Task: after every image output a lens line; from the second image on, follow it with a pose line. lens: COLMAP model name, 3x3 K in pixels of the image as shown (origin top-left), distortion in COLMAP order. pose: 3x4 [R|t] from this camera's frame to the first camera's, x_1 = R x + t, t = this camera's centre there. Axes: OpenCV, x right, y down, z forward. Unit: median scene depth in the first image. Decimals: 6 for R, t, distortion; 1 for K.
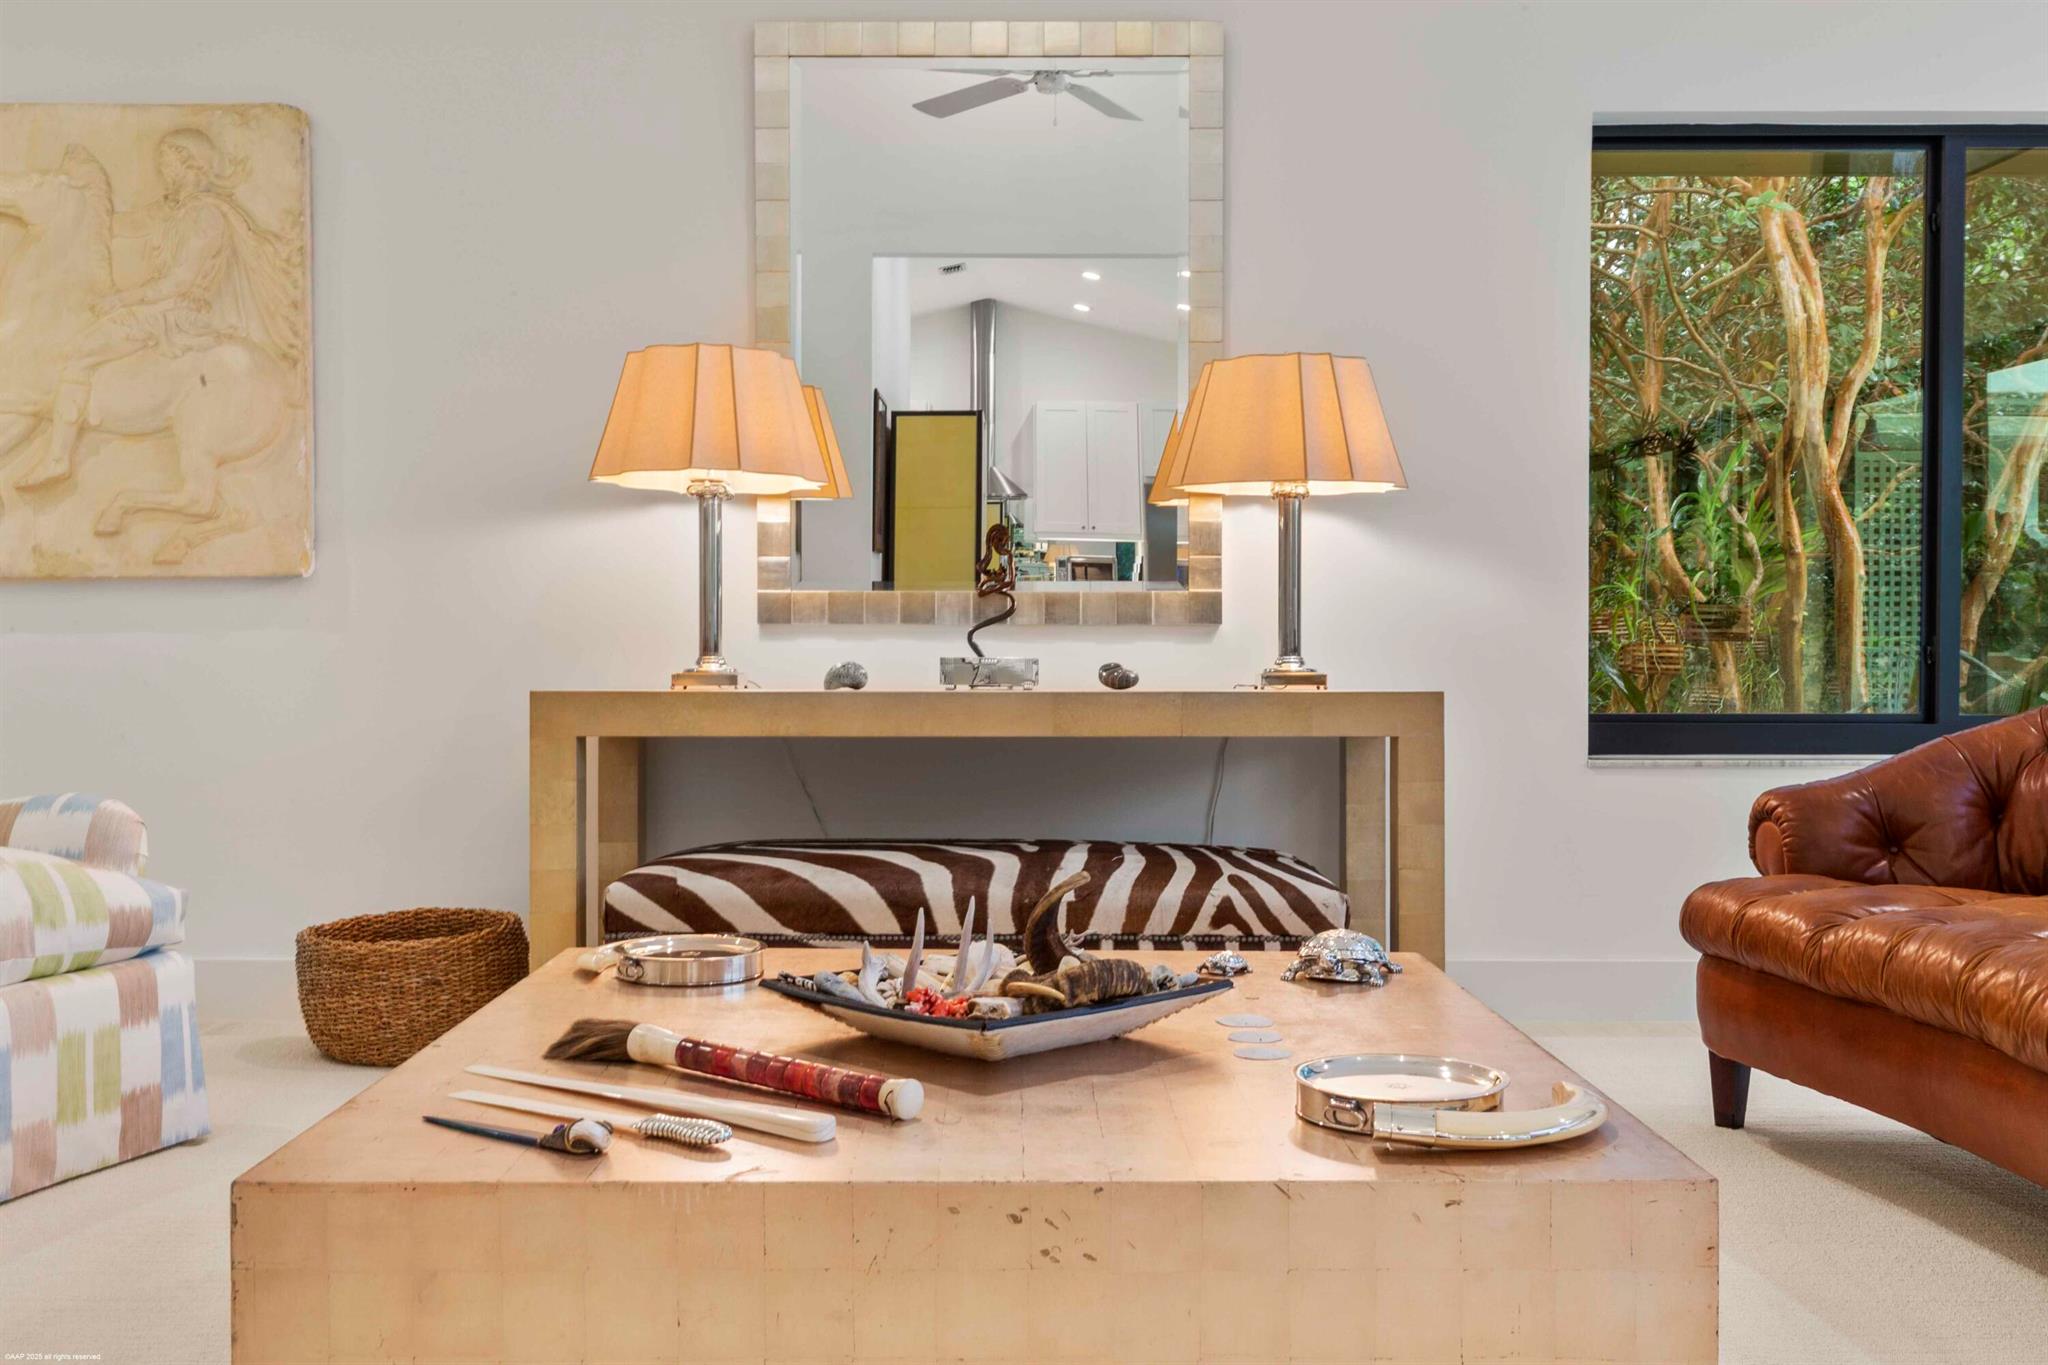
lens RADIAL K [[2490.0, 0, 1024.0], [0, 2490.0, 682.5], [0, 0, 1]] dist [-0.003112, -0.002364]
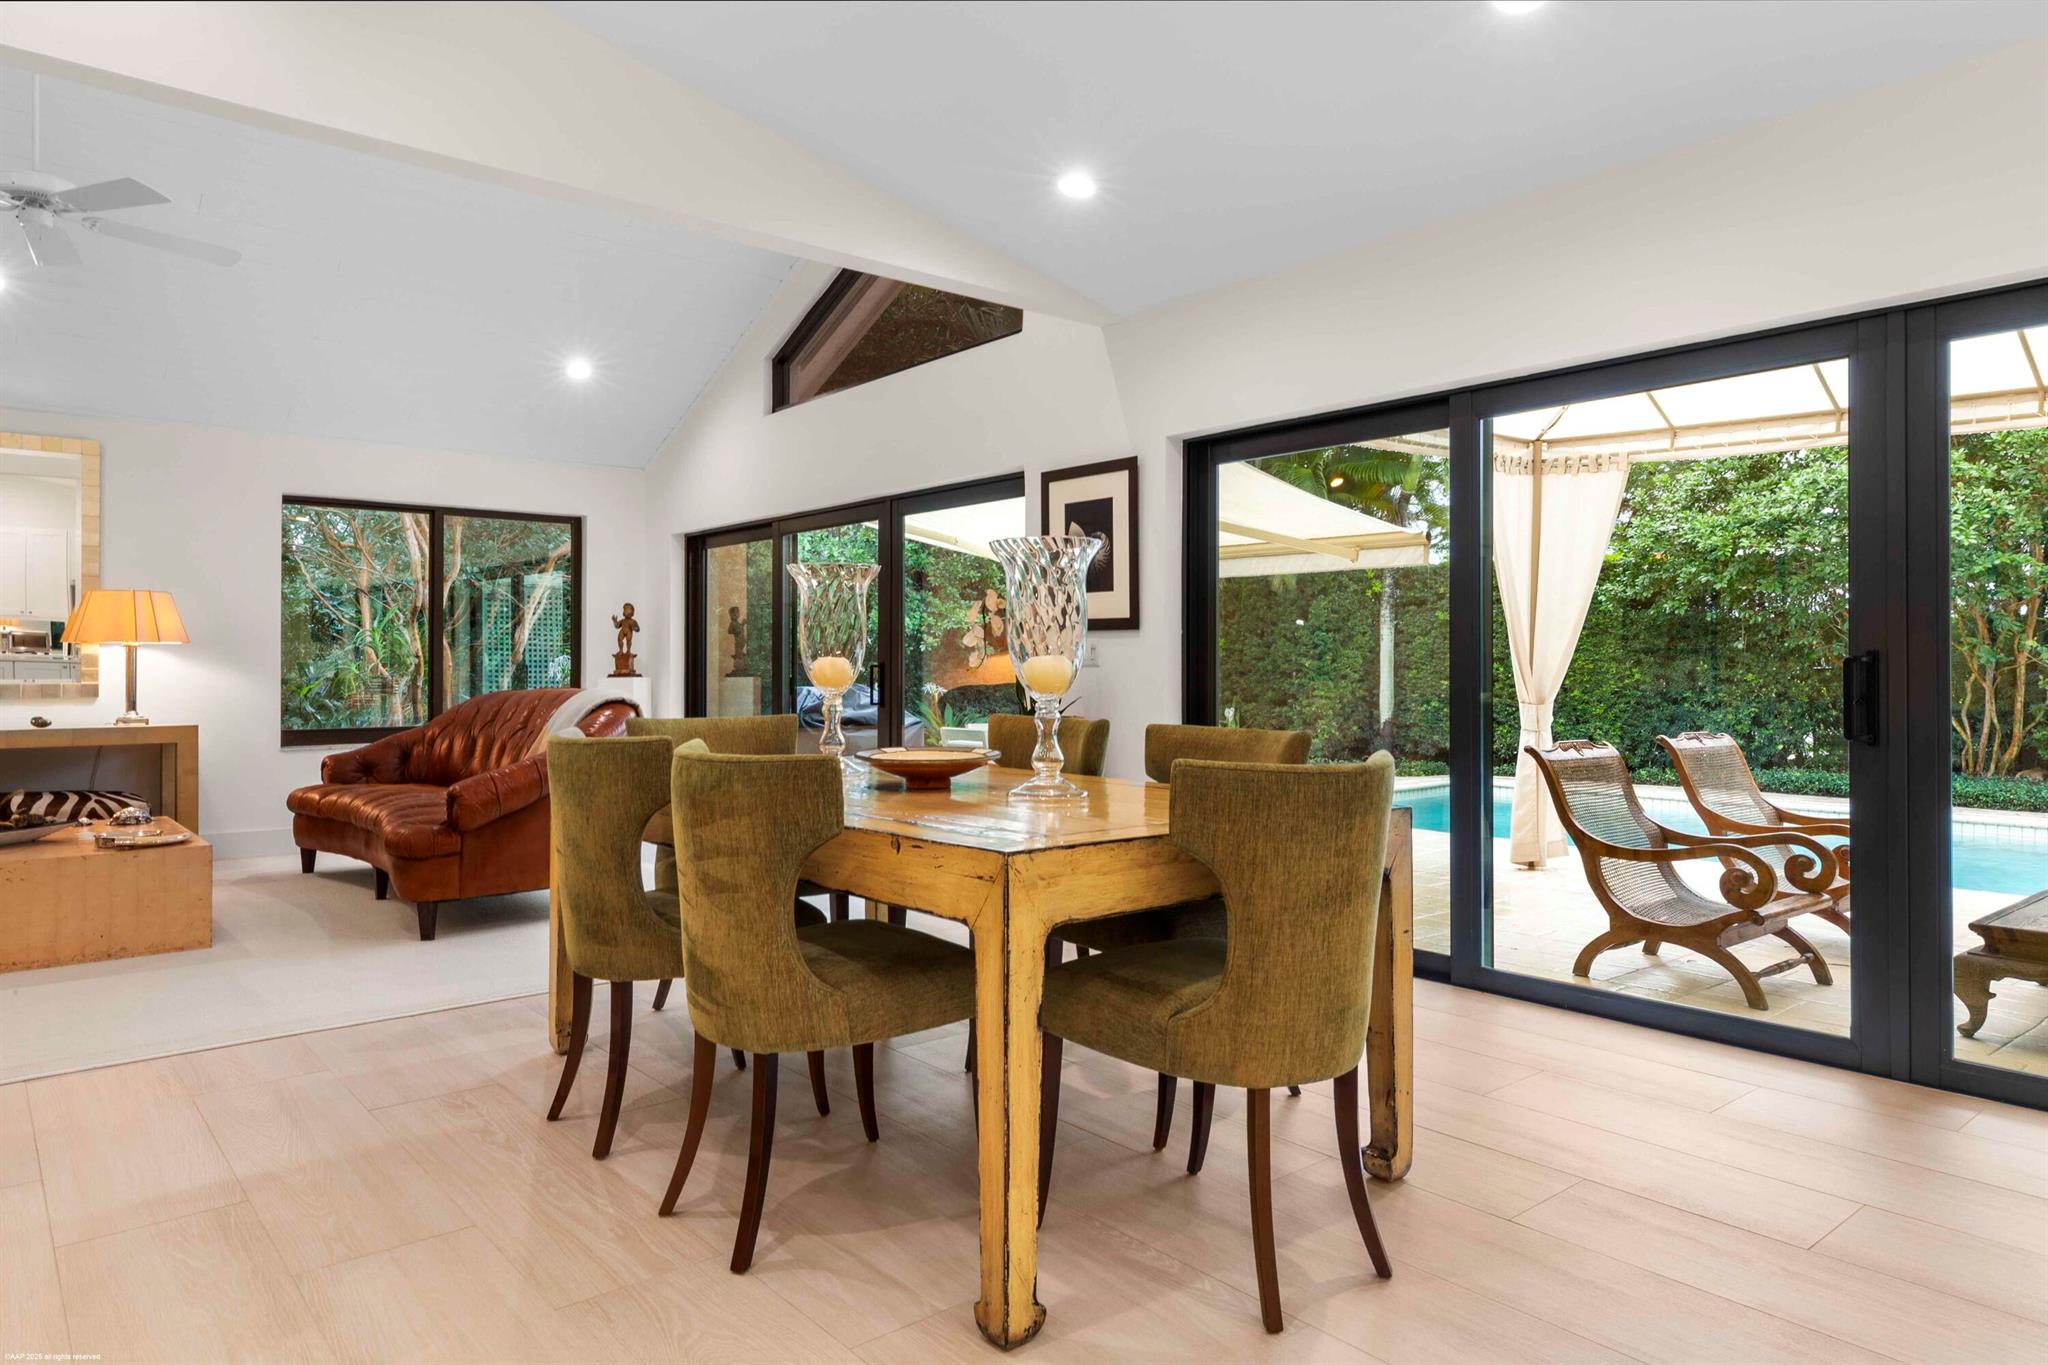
lens RADIAL K [[1270.9, 0, 1025.2], [0, 1270.9, 658.0], [0, 0, 1]] dist [0.006239, 0.003955]
pose [[0.772041, 0.004335, 0.635558, -0.013319], [0.018375, 0.999406, -0.029139, -0.011584], [-0.635307, 0.034175, 0.771503, -0.598412]]
